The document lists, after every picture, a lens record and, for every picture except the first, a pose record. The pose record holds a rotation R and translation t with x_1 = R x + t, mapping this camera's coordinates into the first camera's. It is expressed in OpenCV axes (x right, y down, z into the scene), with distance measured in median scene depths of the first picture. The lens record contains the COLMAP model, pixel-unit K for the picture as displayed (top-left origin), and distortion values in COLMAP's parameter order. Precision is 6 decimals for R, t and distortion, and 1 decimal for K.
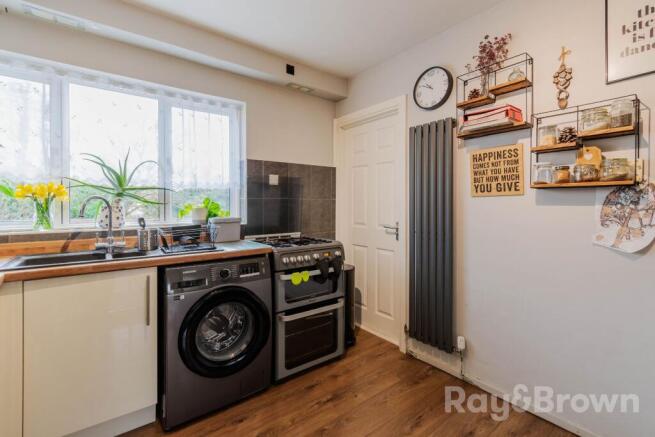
lens RADIAL K [[291.9, 0, 326.7], [0, 291.9, 204.3], [0, 0, 1]] dist [-0.000790, -0.000328]
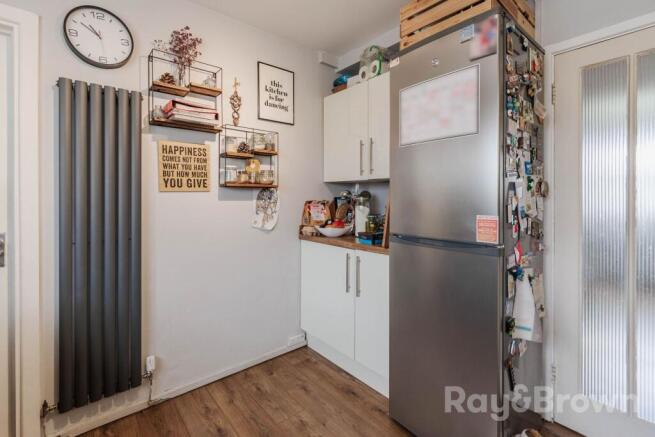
lens RADIAL K [[284.3, 0, 326.4], [0, 284.3, 197.9], [0, 0, 1]] dist [-0.000770, -0.000278]
pose [[-0.017788, -0.002150, 0.999839, -0.409902], [0.000767, 0.999997, 0.002164, -0.009137], [-0.999841, 0.000805, -0.017787, 0.554396]]
